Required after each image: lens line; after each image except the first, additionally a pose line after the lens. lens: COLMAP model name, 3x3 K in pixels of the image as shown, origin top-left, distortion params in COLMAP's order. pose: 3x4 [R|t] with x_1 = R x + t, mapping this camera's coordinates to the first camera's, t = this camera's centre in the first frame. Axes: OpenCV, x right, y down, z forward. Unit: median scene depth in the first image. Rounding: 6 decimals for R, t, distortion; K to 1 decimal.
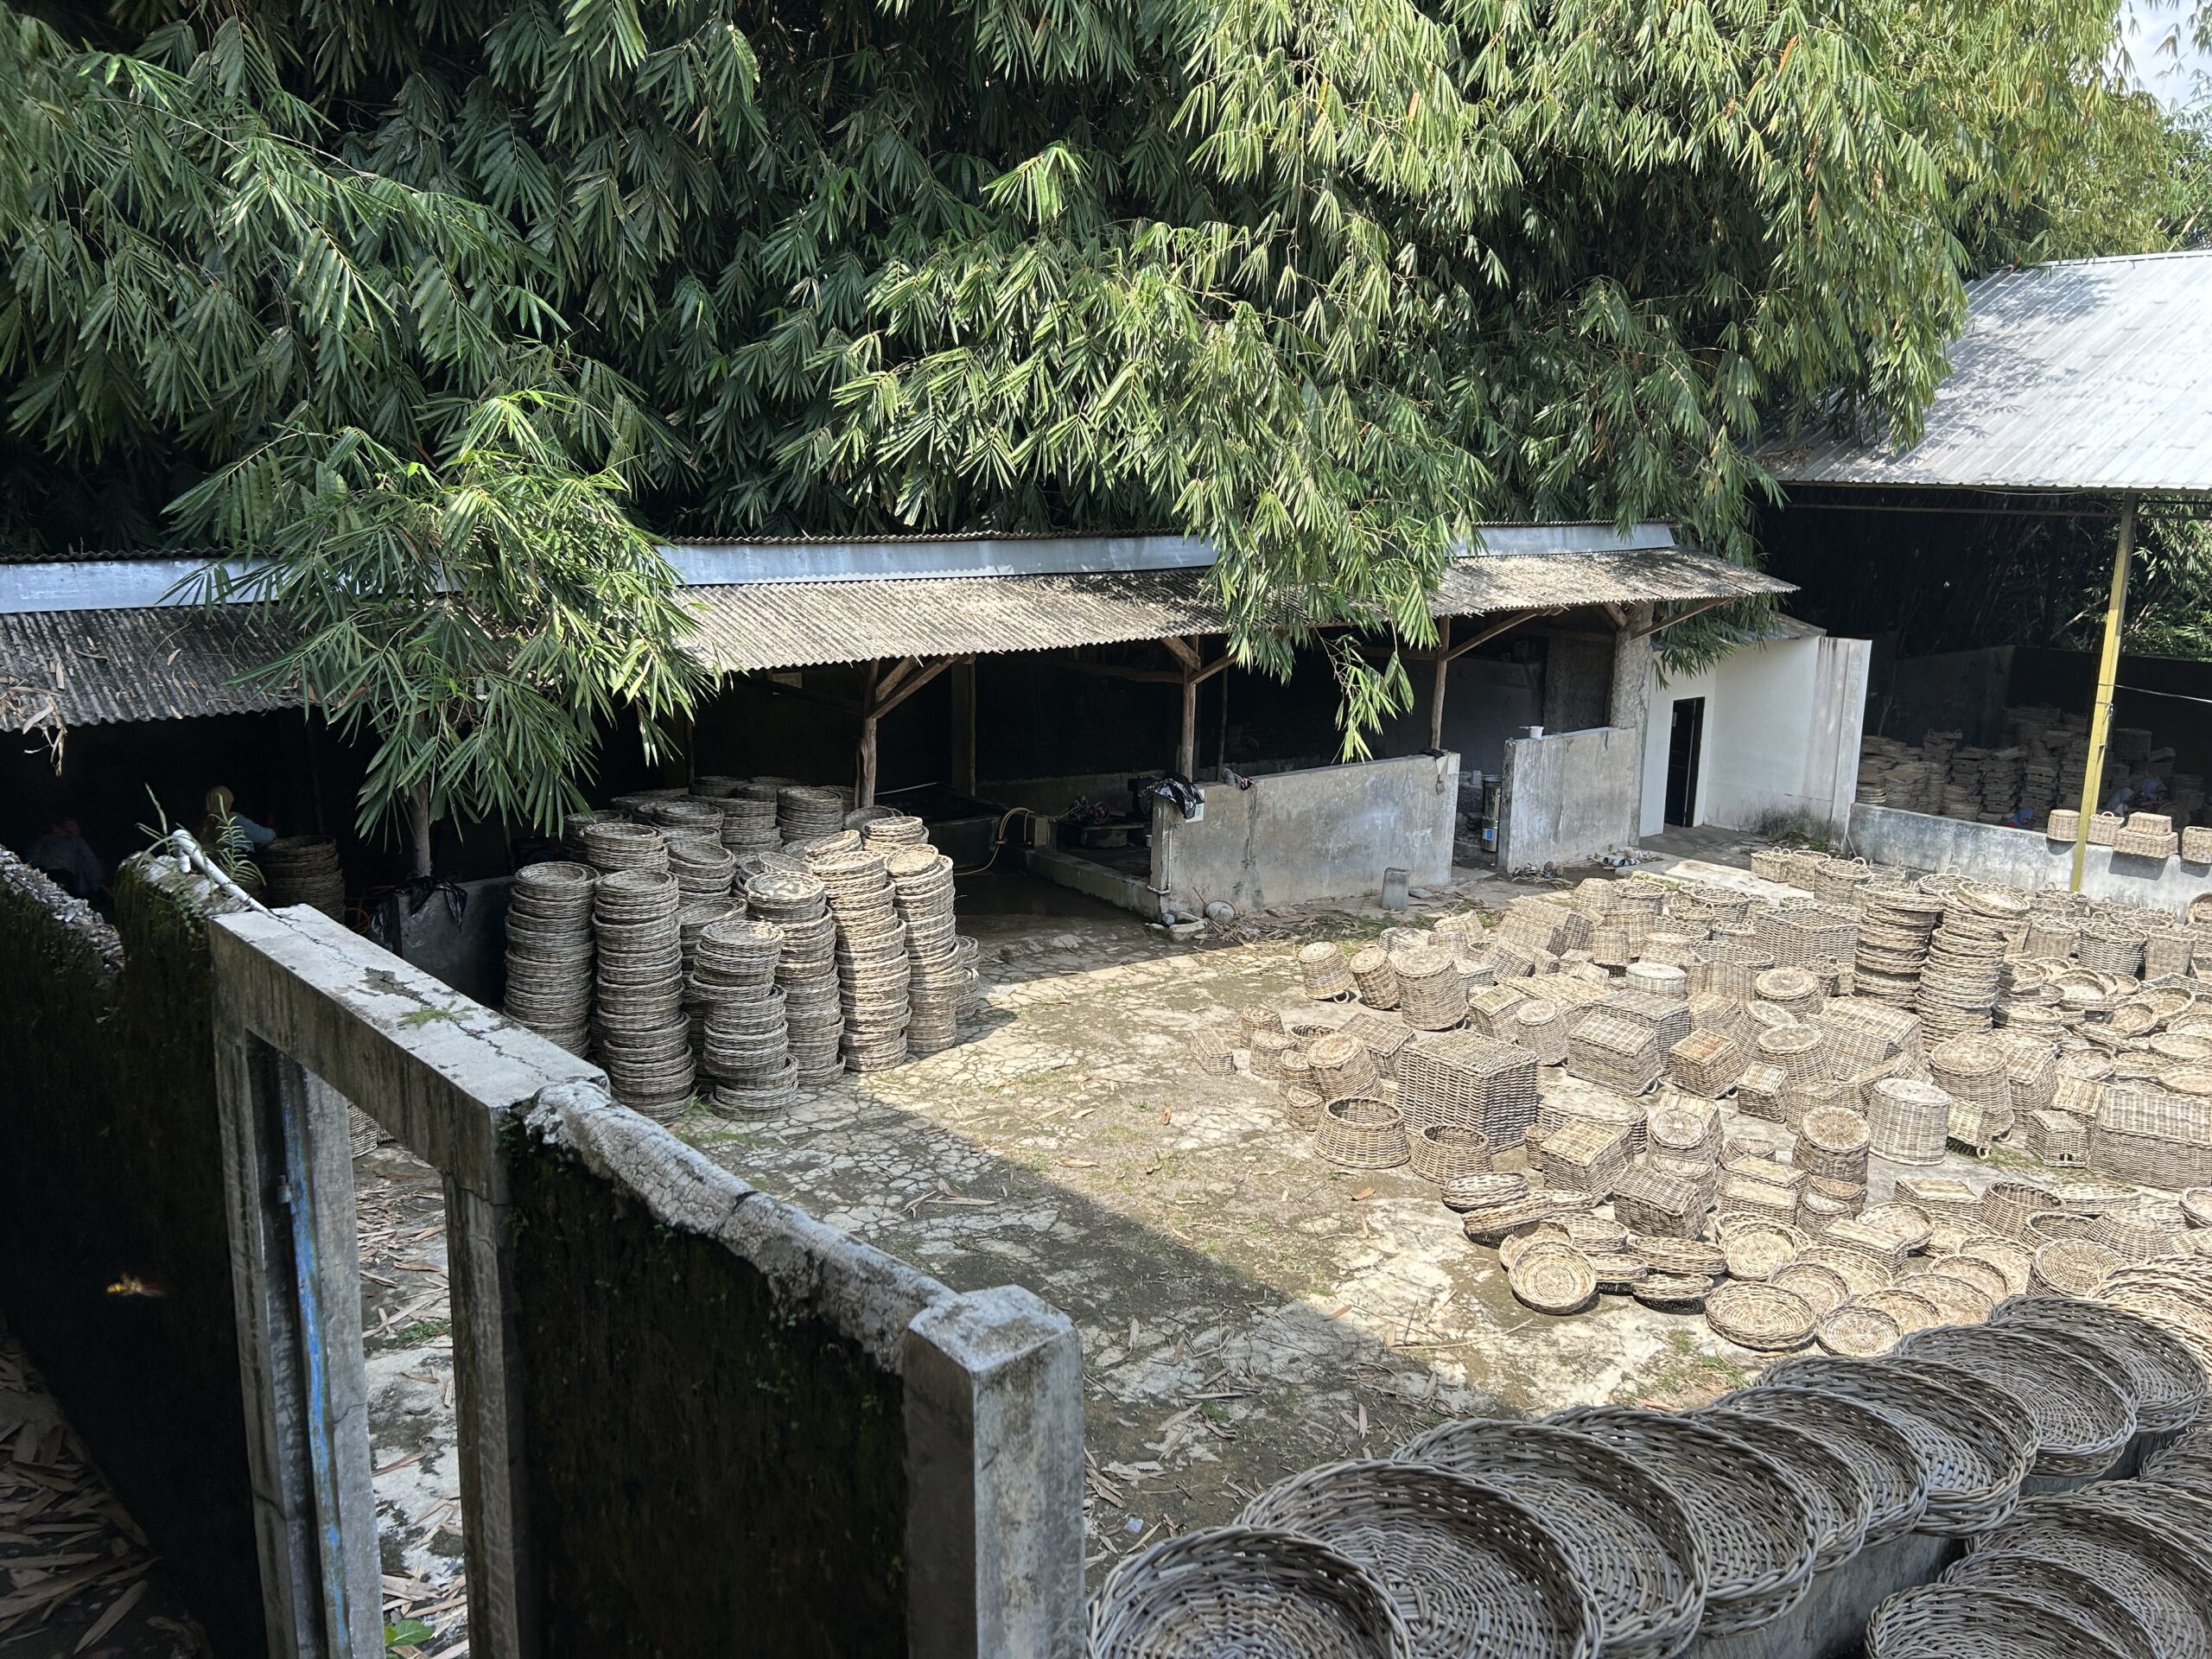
lens RADIAL K [[1666.1, 0, 1117.5], [0, 1666.1, 805.7], [0, 0, 1]] dist [0.062883, -0.068066]
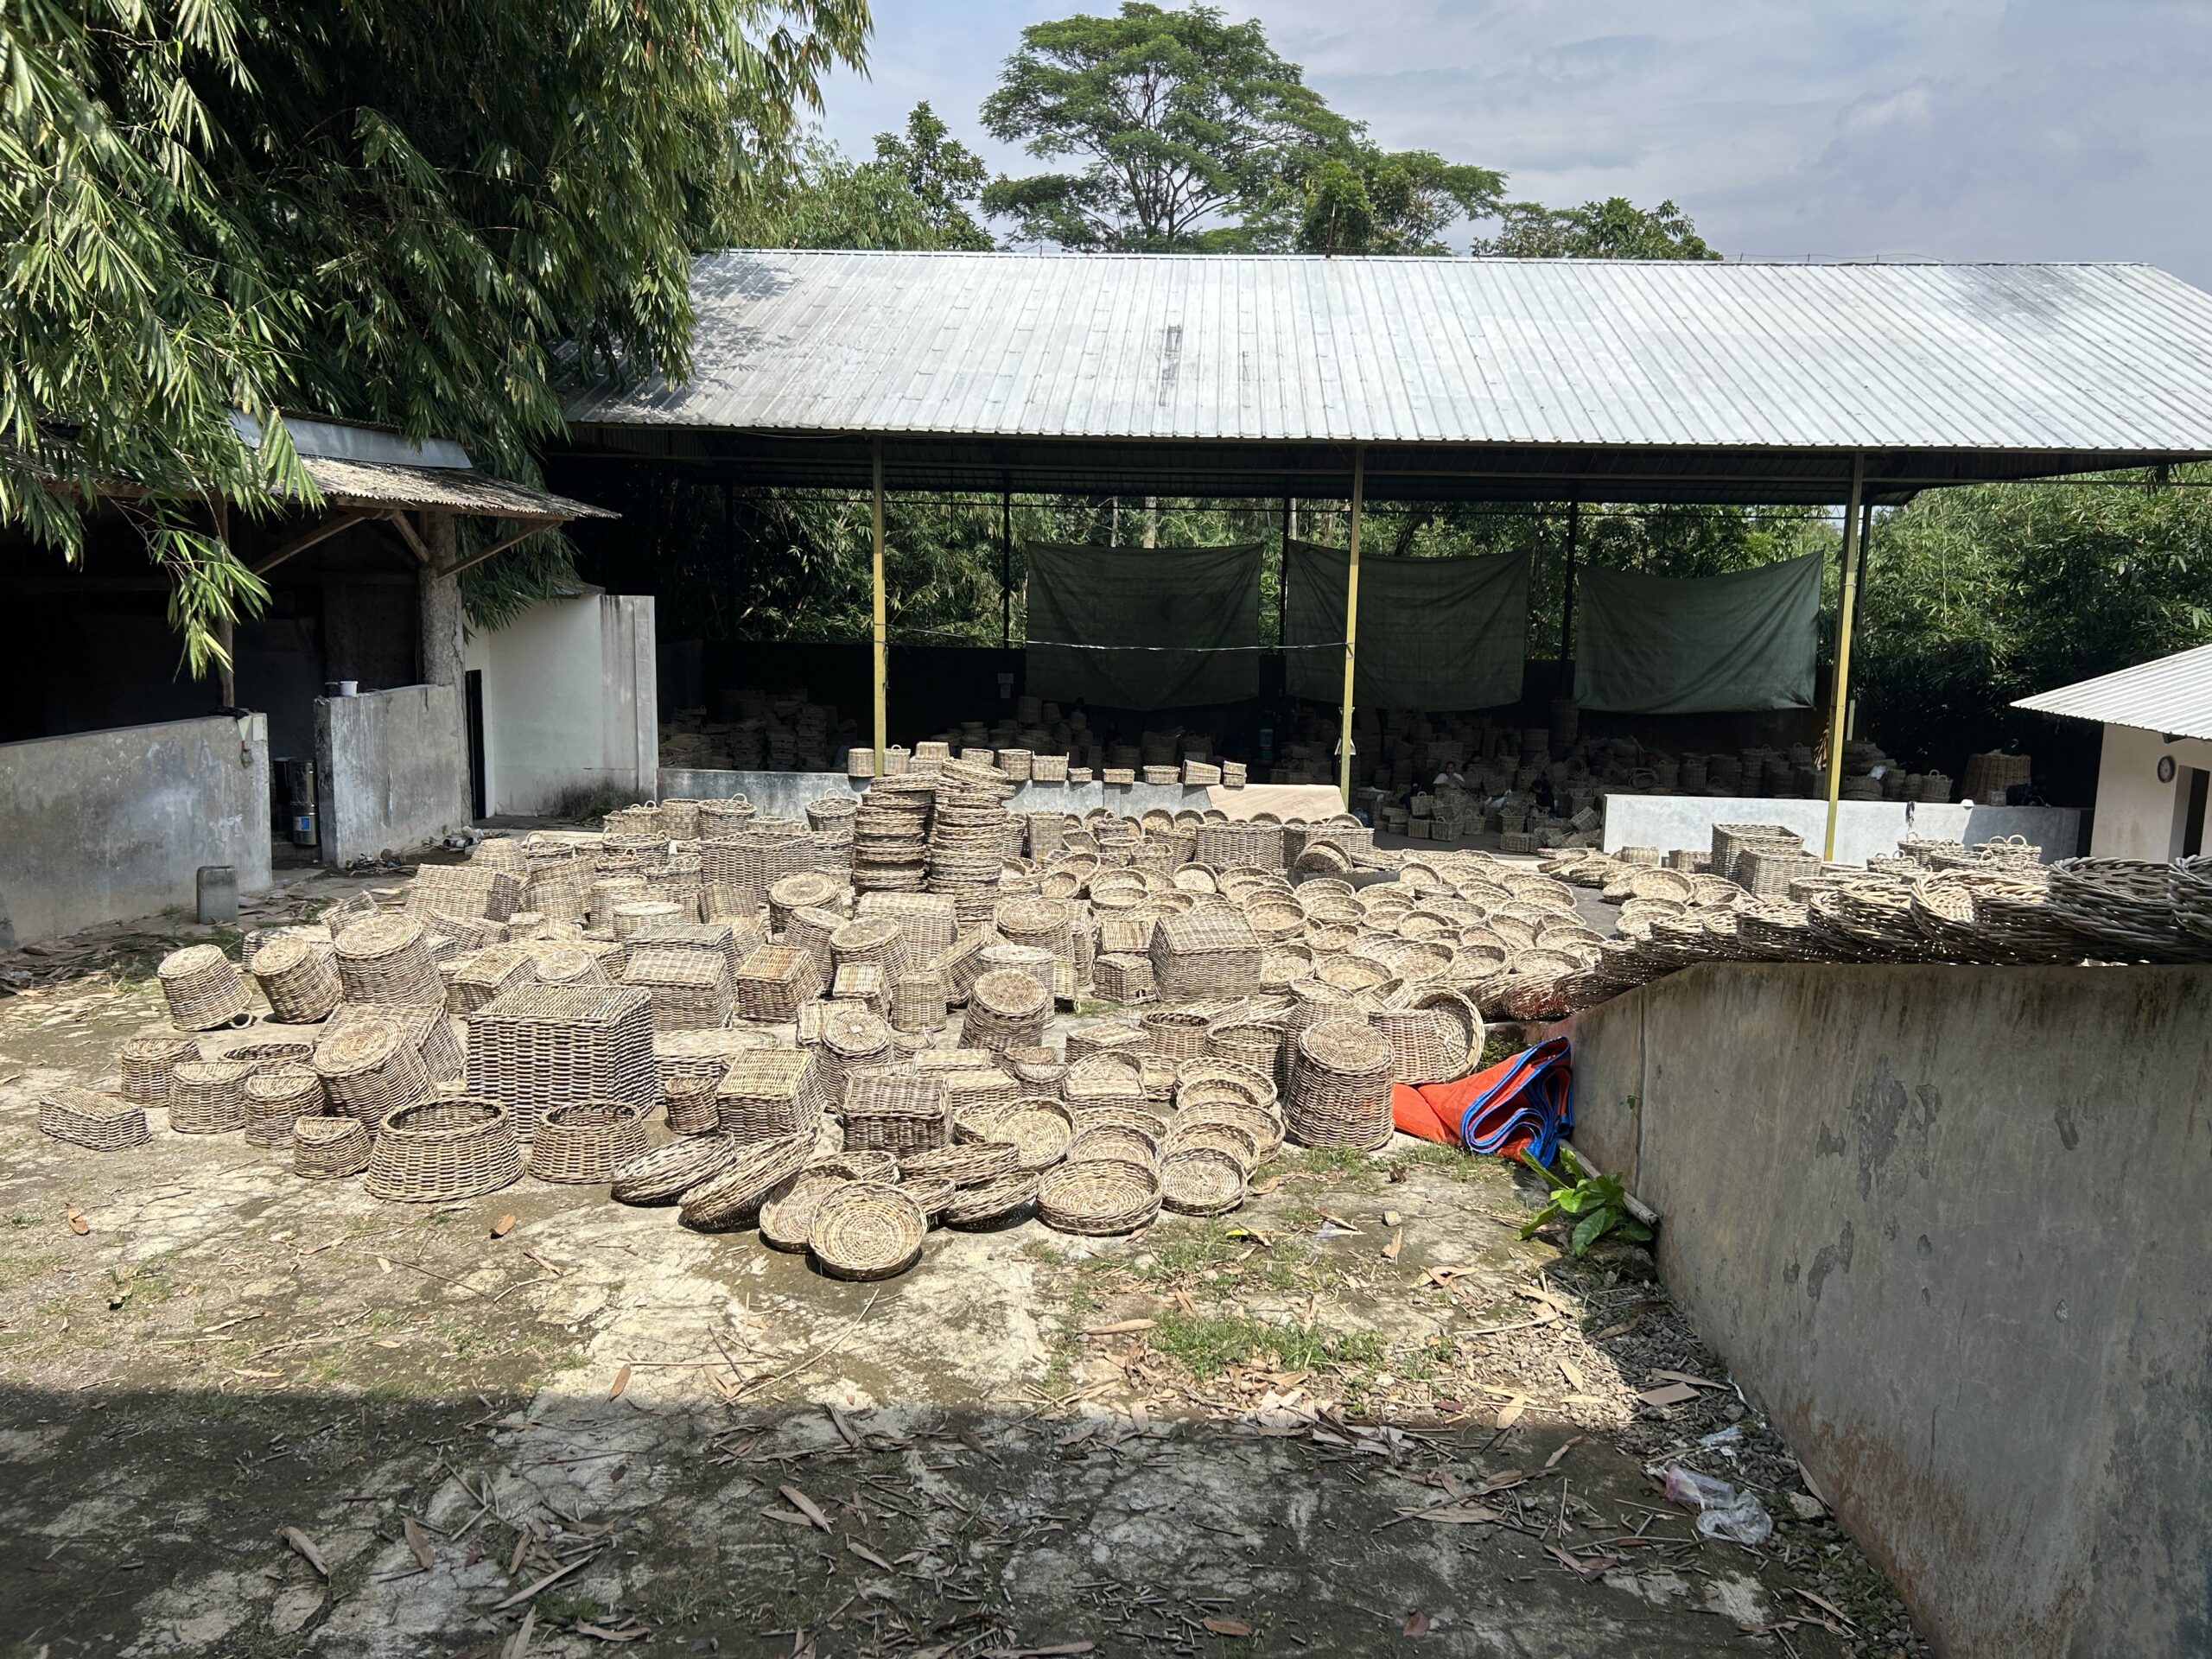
lens RADIAL K [[1666.1, 0, 1110.1], [0, 1666.1, 805.8], [0, 0, 1]] dist [0.062883, -0.068066]
pose [[0.696528, -0.106062, 0.709647, -0.079050], [0.136081, 0.990592, 0.014486, 0.054547], [-0.704507, 0.086480, 0.704408, 0.211549]]
